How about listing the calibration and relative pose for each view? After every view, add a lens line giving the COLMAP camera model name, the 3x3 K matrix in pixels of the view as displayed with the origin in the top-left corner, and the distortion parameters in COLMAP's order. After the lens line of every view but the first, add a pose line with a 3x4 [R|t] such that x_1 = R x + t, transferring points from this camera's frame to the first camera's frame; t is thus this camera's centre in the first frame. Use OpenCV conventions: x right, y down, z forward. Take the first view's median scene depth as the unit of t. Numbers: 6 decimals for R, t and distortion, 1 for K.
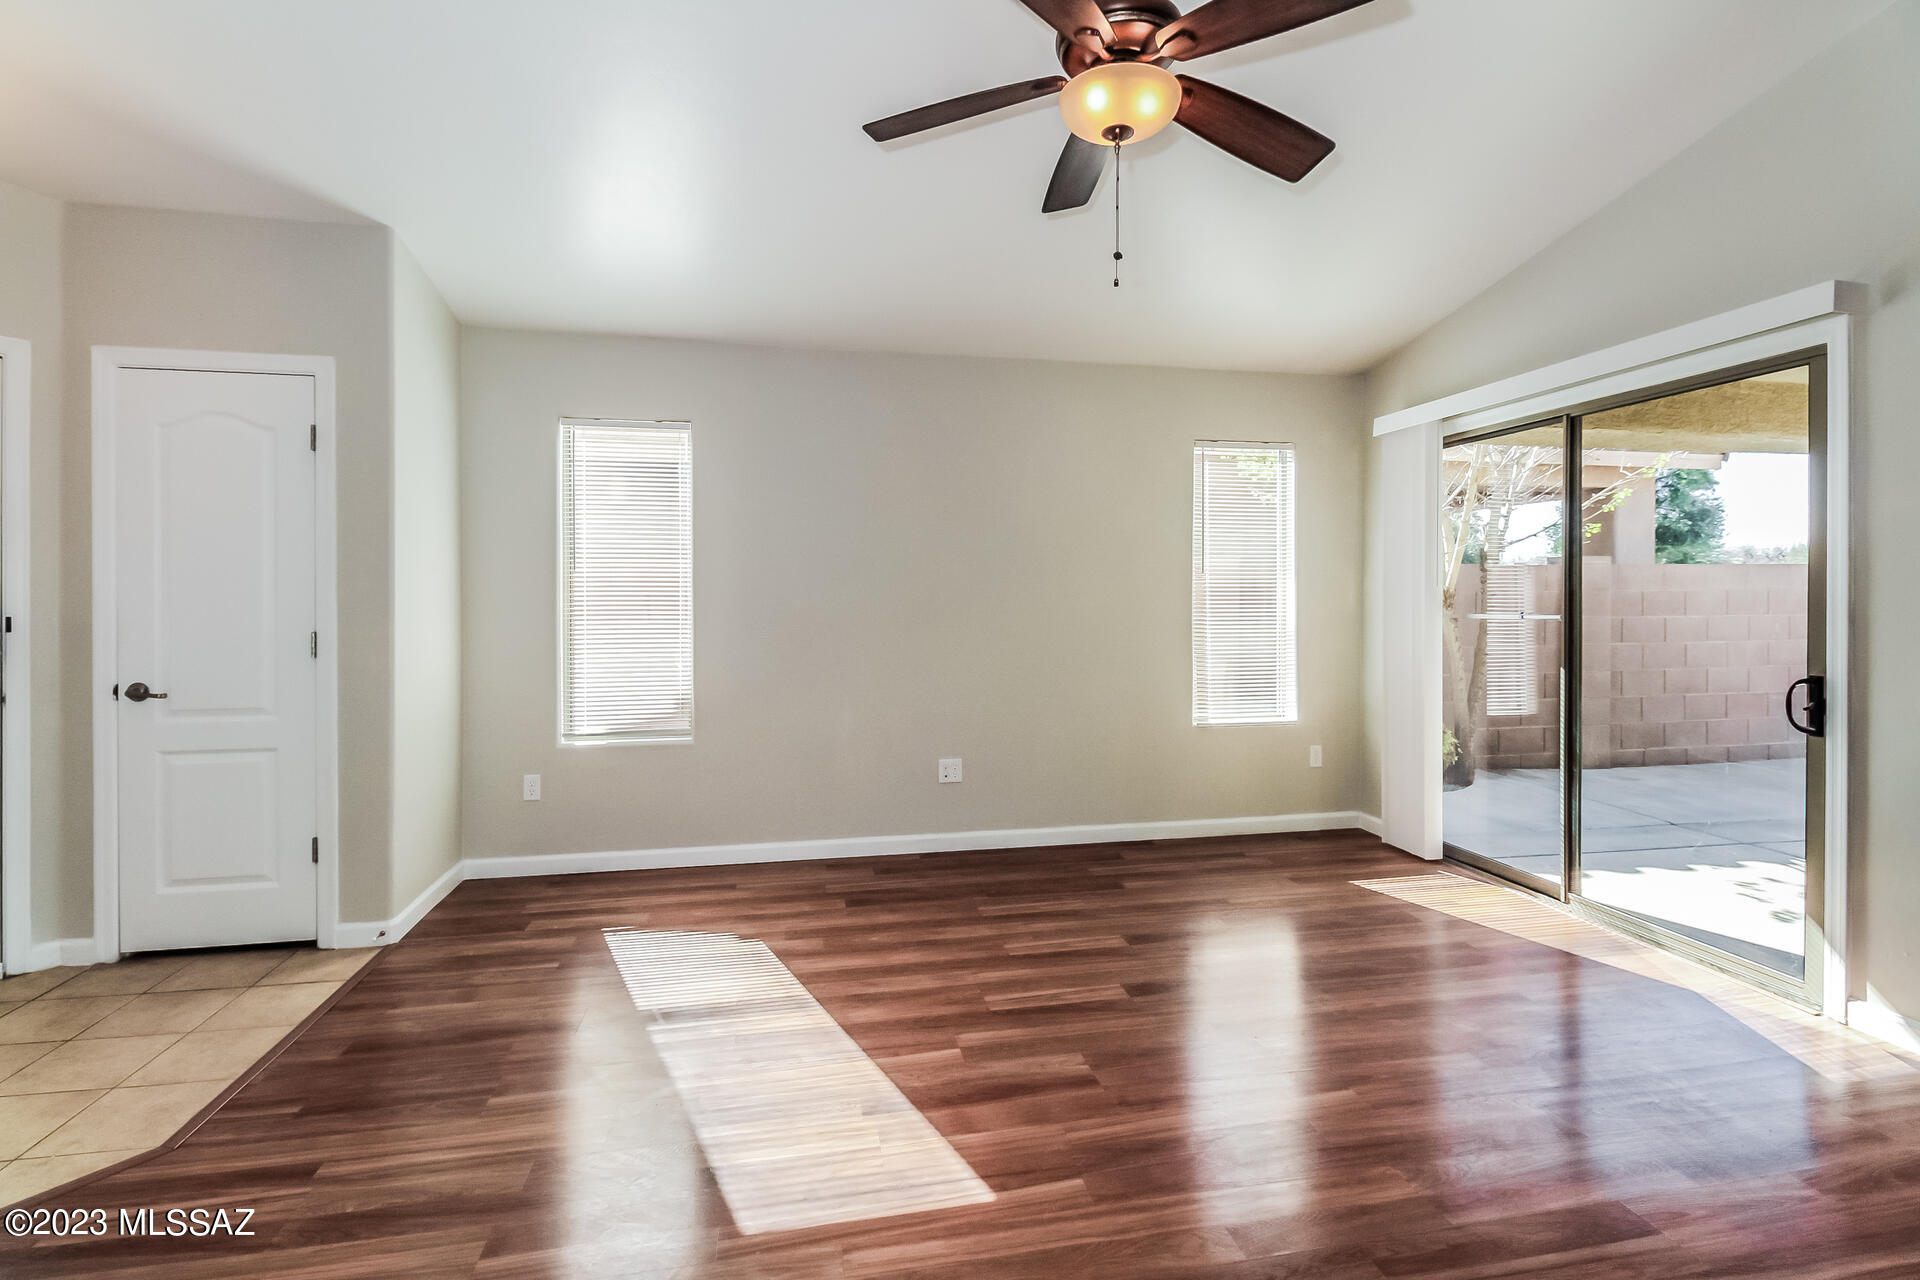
lens RADIAL K [[898.4, 0, 959.3], [0, 898.4, 609.6], [0, 0, 1]] dist [-0.000292, 0.000065]
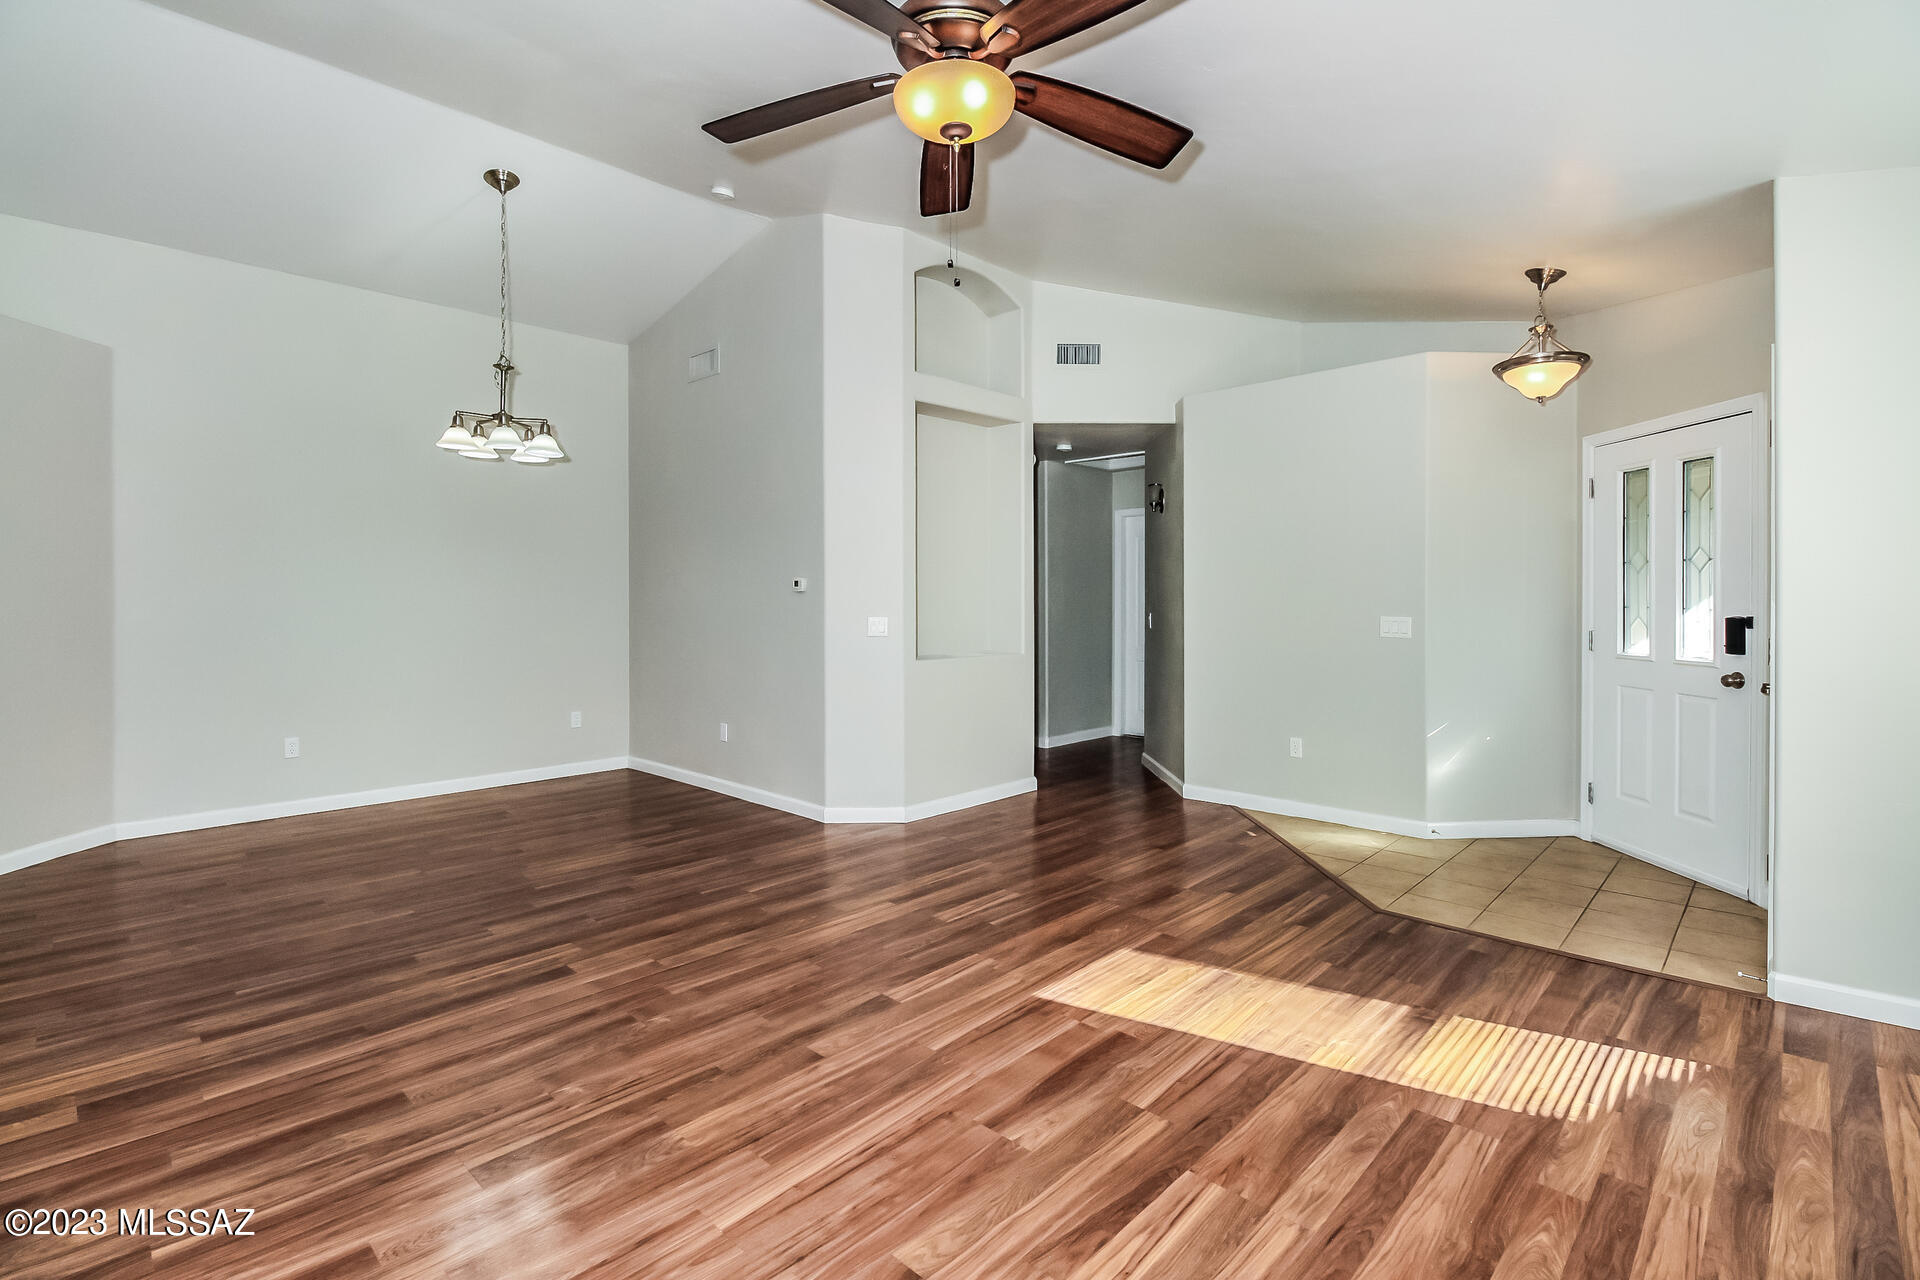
lens RADIAL K [[885.8, 0, 965.6], [0, 885.8, 592.1], [0, 0, 1]] dist [0.000796, 0.000254]
pose [[-0.826432, -0.001892, -0.563033, 0.661669], [-0.005188, 0.999977, 0.004254, -0.028279], [0.563012, 0.006437, -0.826423, 1.673461]]
